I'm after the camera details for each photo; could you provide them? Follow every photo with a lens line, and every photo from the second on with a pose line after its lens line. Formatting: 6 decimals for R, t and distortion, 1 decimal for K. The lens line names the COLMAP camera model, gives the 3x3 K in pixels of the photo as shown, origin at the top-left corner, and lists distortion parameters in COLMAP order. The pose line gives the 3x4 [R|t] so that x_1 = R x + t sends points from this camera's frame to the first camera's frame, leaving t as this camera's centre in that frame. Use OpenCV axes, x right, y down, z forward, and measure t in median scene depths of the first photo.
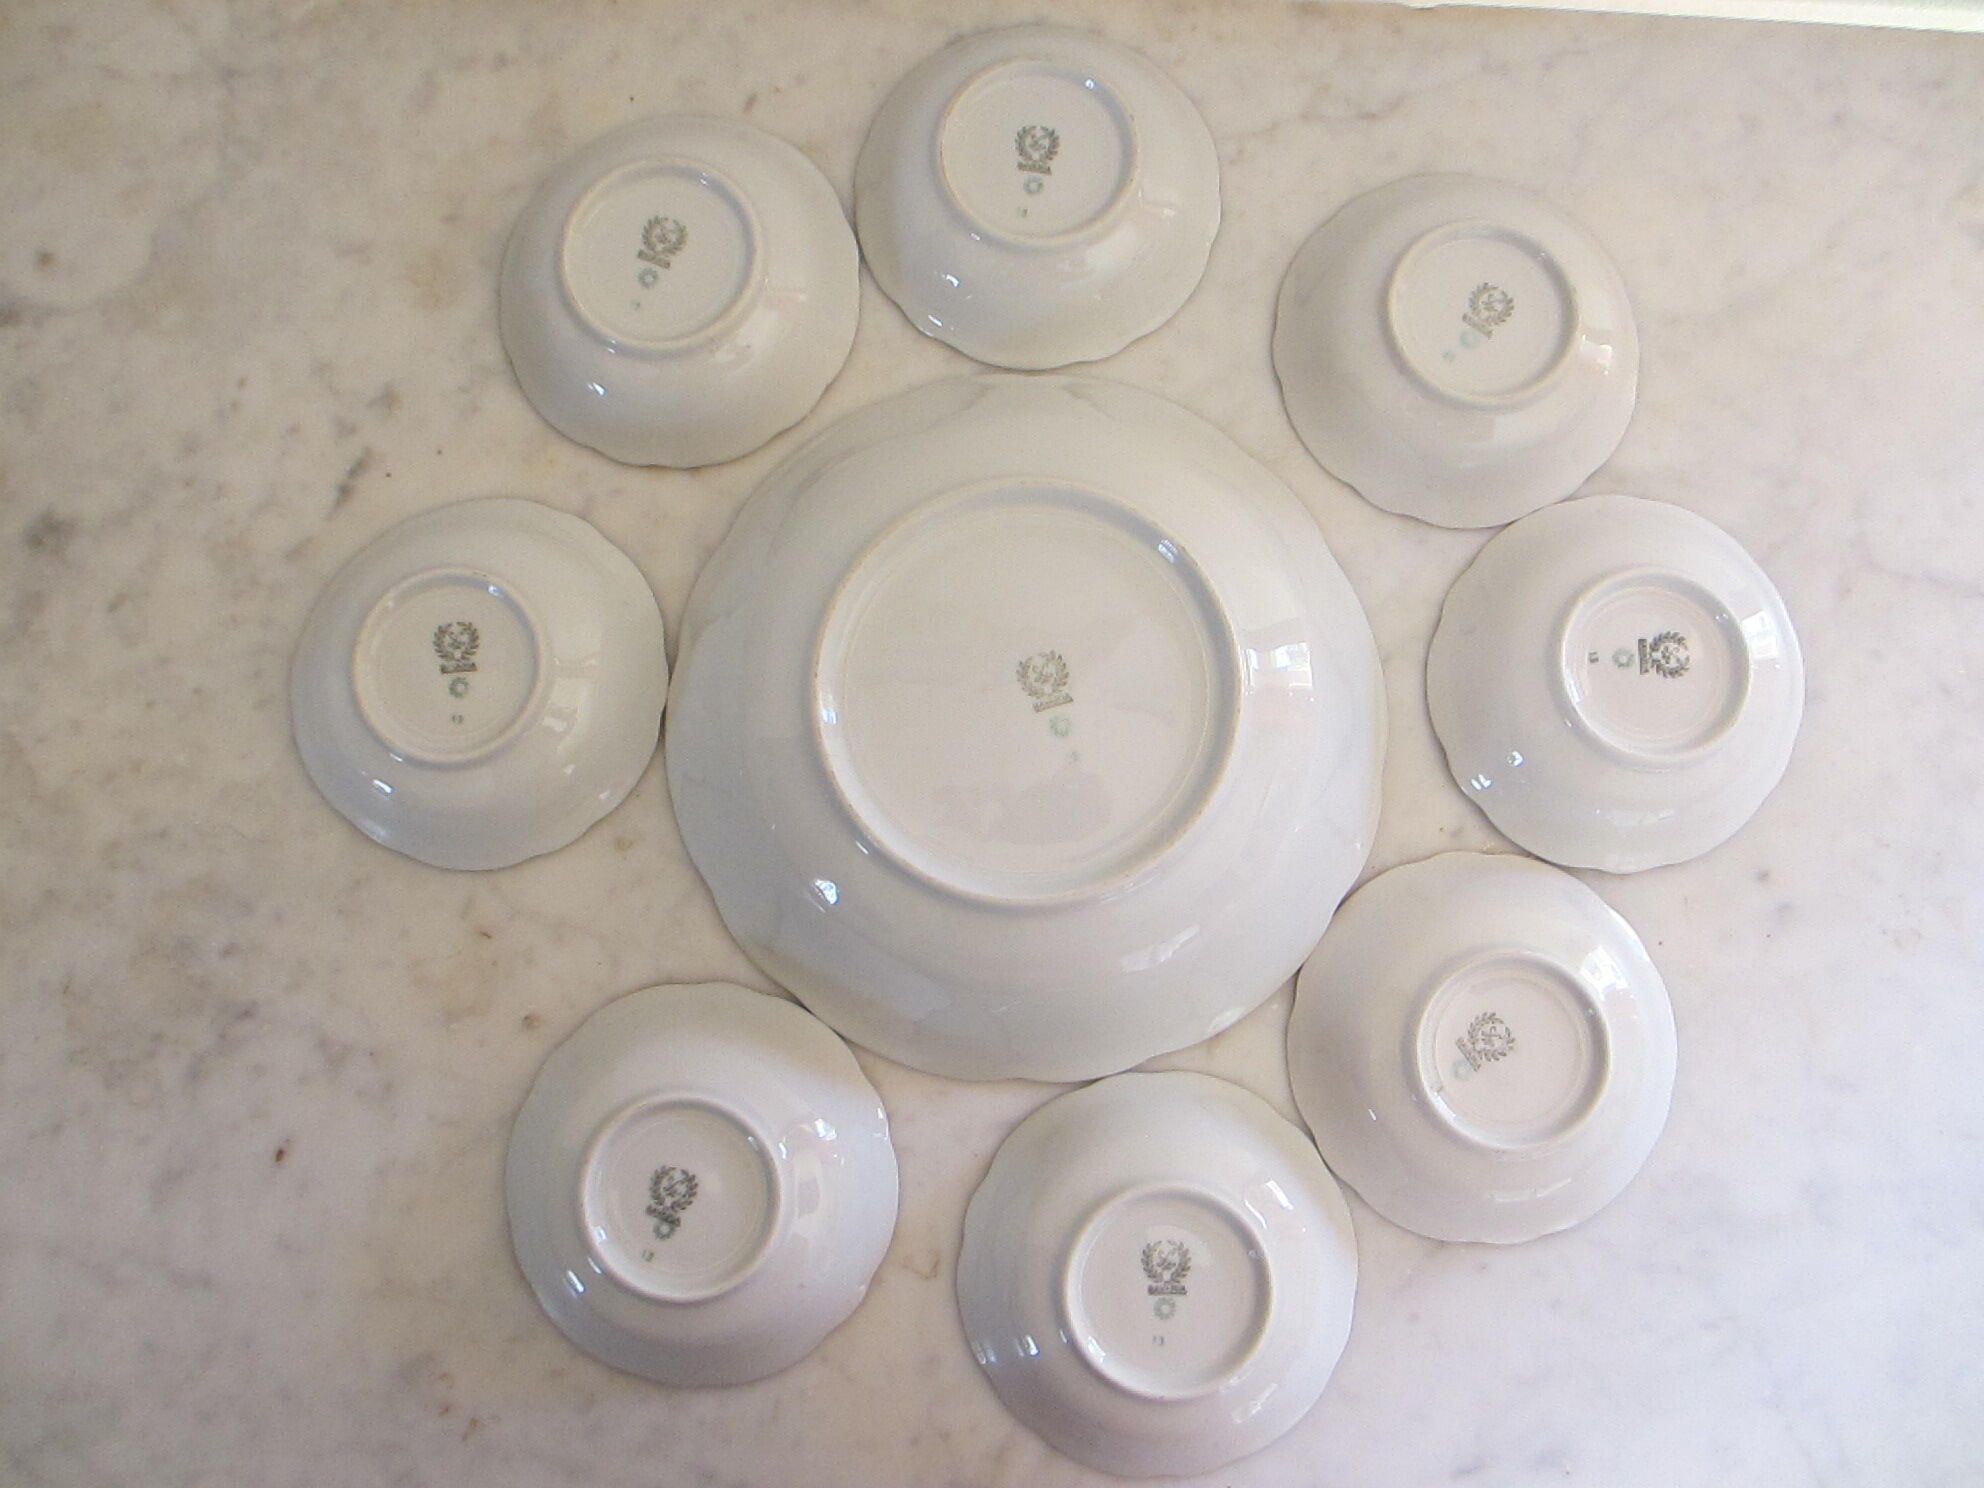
lens RADIAL K [[1692.2, 0, 992.0], [0, 1692.2, 744.0], [0, 0, 1]] dist [-0.081002, 0.014440]
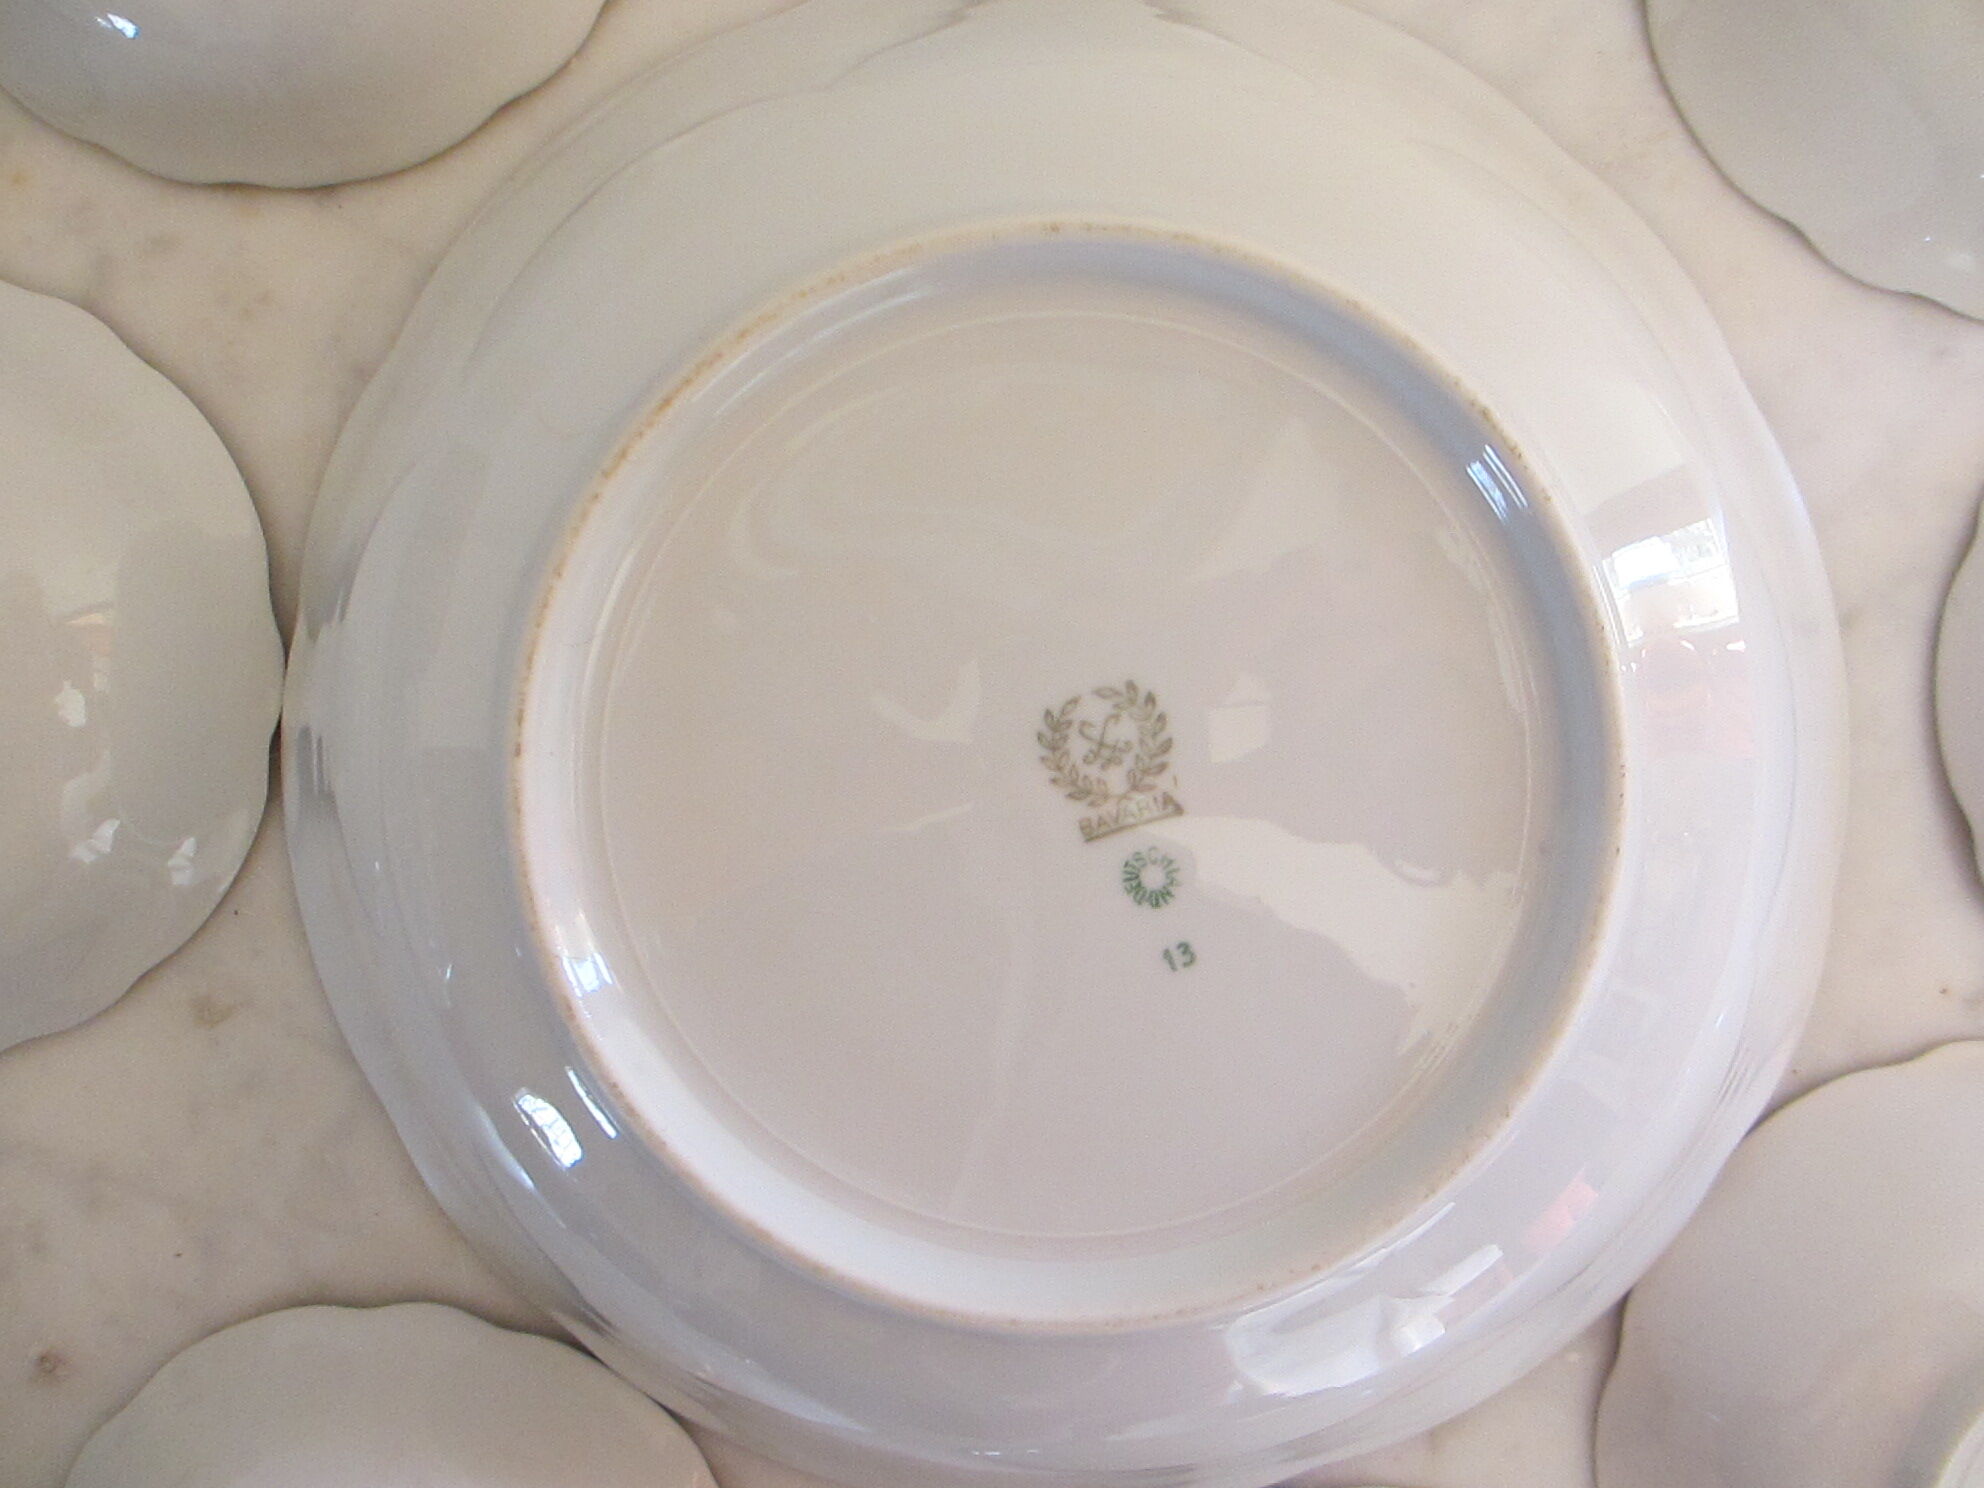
lens RADIAL K [[1692.2, 0, 992.0], [0, 1692.2, 744.0], [0, 0, 1]] dist [-0.081002, 0.014440]
pose [[0.999805, 0.003052, -0.019518, 0.010567], [0.000465, 0.984086, 0.177693, -0.098714], [0.019750, -0.177668, 0.983892, 0.557901]]
